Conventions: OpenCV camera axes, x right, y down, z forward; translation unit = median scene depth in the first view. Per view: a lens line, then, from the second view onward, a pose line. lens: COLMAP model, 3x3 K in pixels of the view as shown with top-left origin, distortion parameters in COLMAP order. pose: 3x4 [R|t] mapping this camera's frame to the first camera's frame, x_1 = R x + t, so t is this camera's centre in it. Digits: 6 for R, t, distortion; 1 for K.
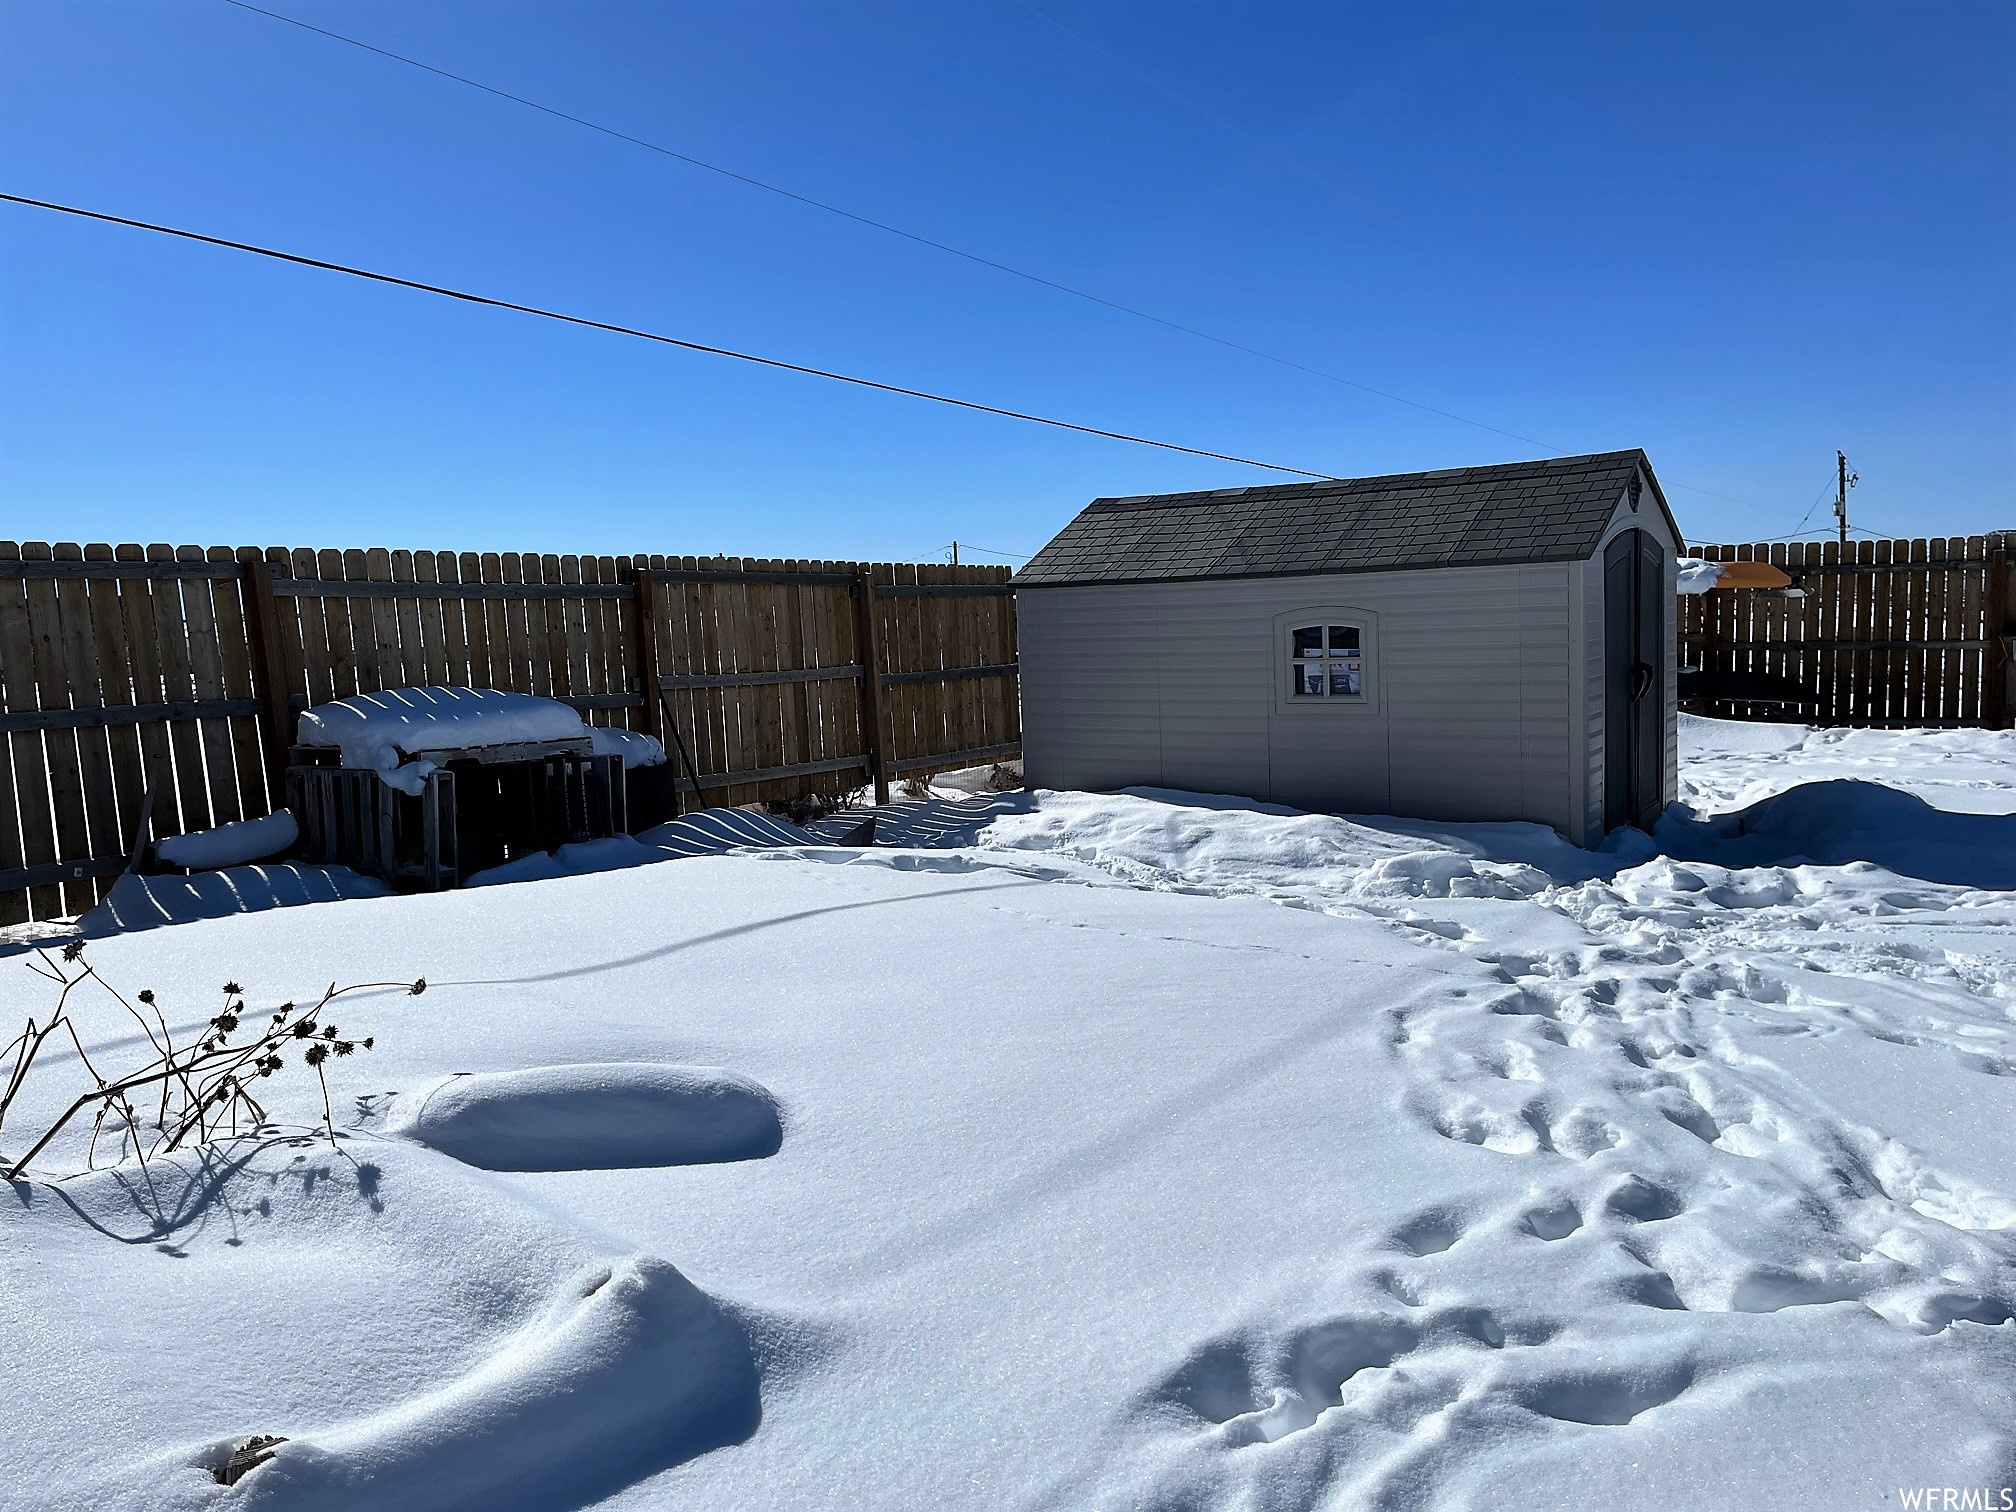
lens RADIAL K [[1513.0, 0, 1009.3], [0, 1513.0, 772.3], [0, 0, 1]] dist [0.063574, -0.086834]
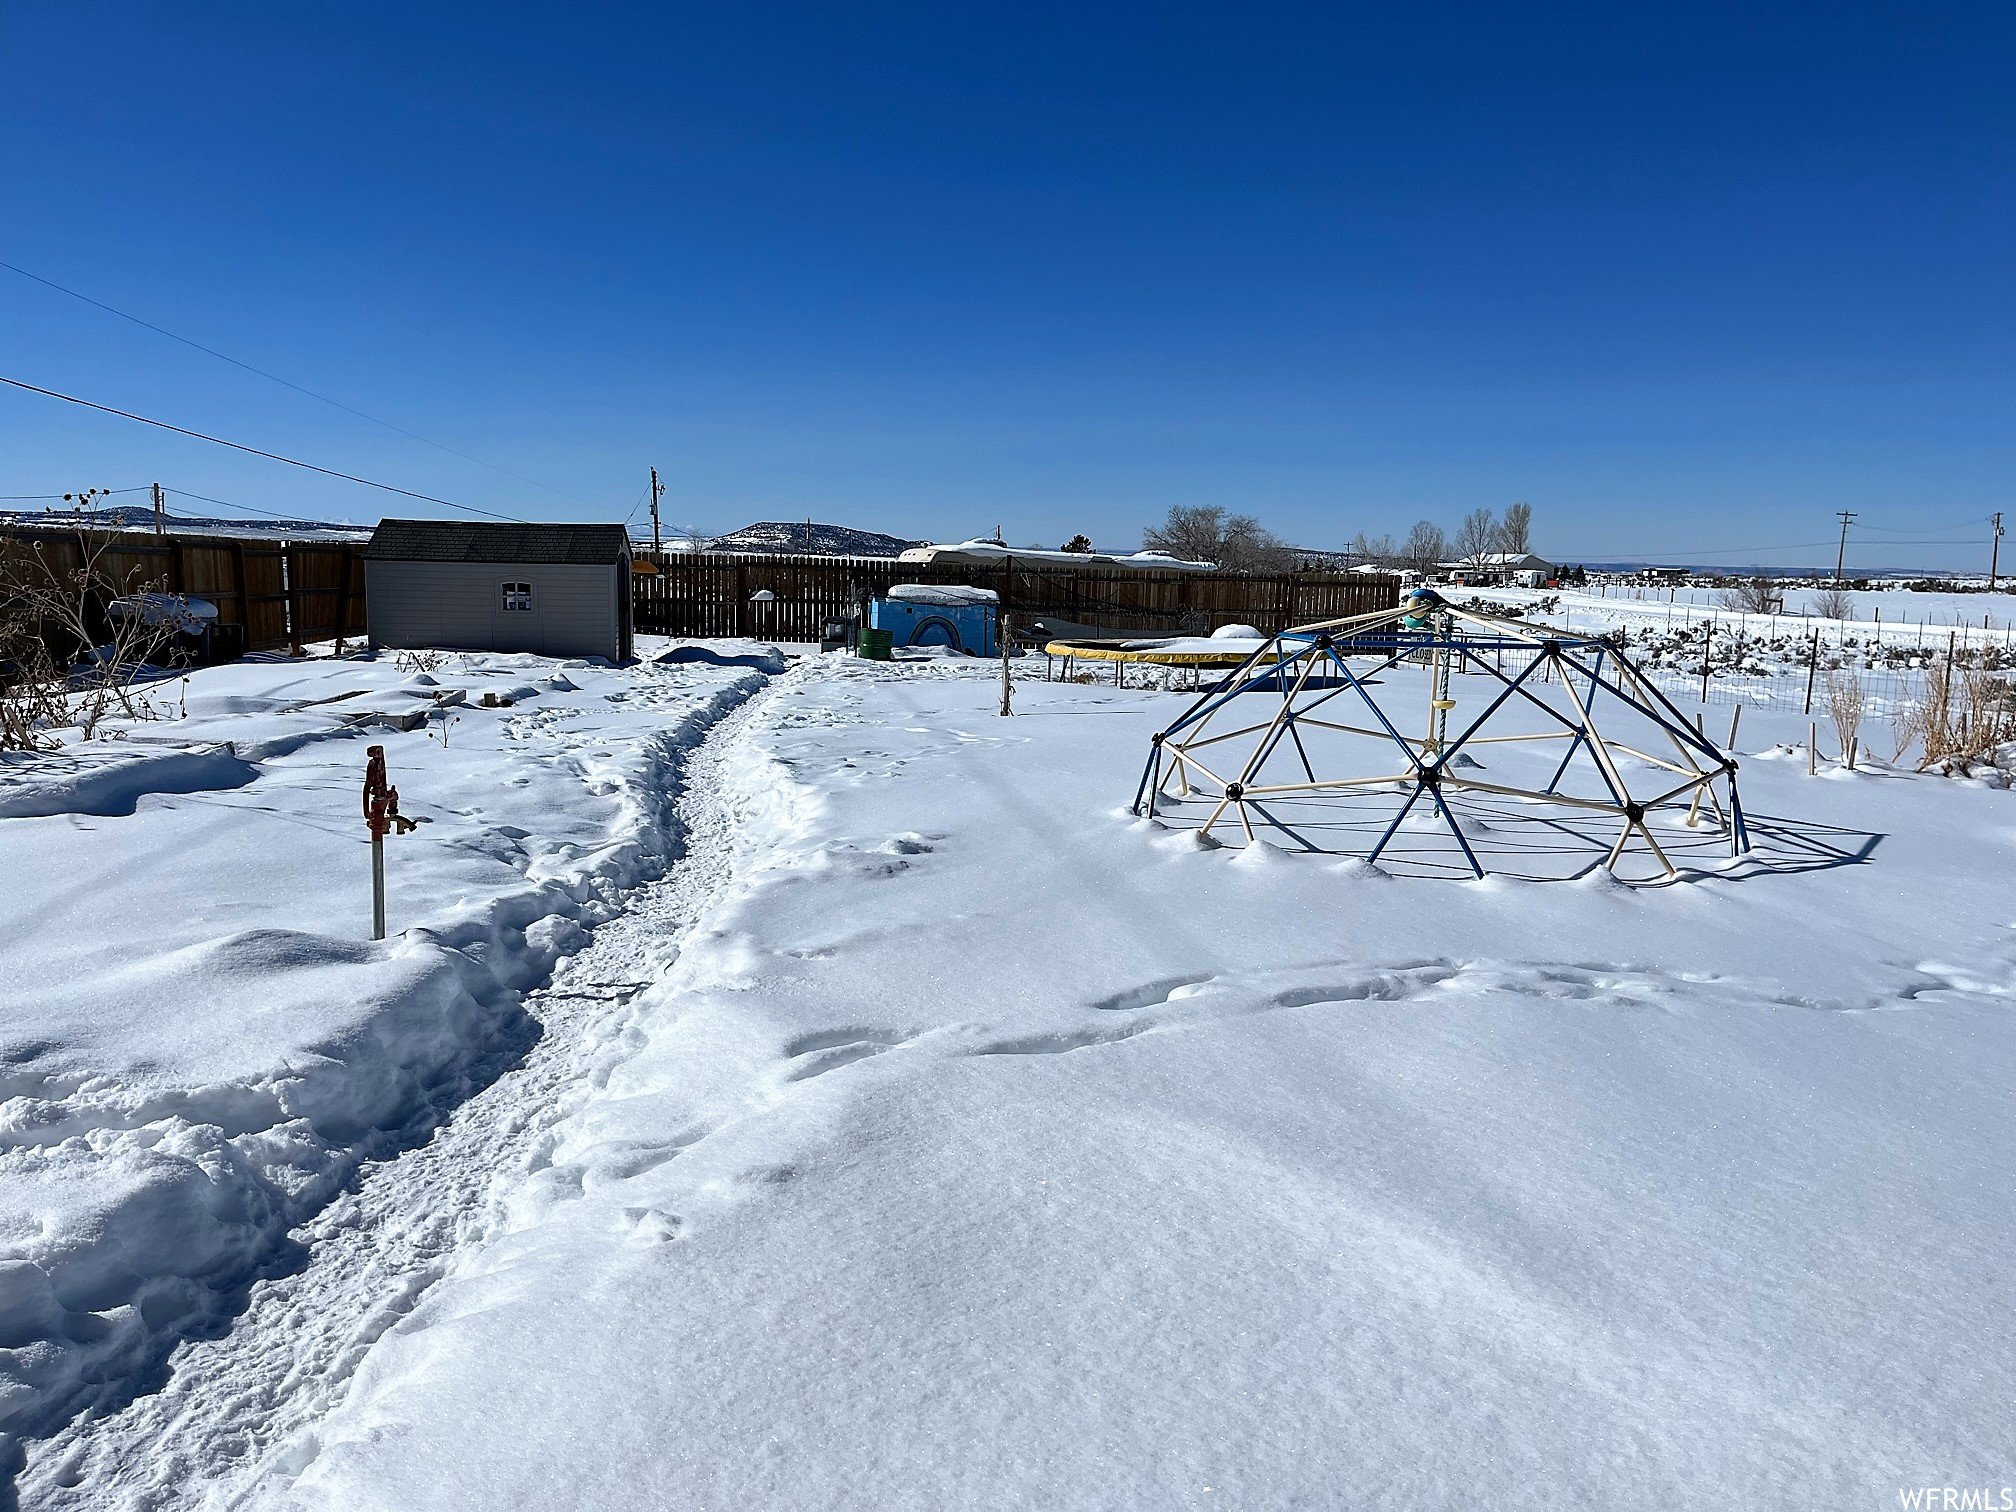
lens RADIAL K [[1513.0, 0, 1009.3], [0, 1513.0, 772.3], [0, 0, 1]] dist [0.063574, -0.086834]
pose [[0.744101, -0.040262, 0.666853, -0.905592], [0.023925, 0.999148, 0.033628, 0.158786], [-0.667639, -0.009068, 0.744430, -1.497672]]
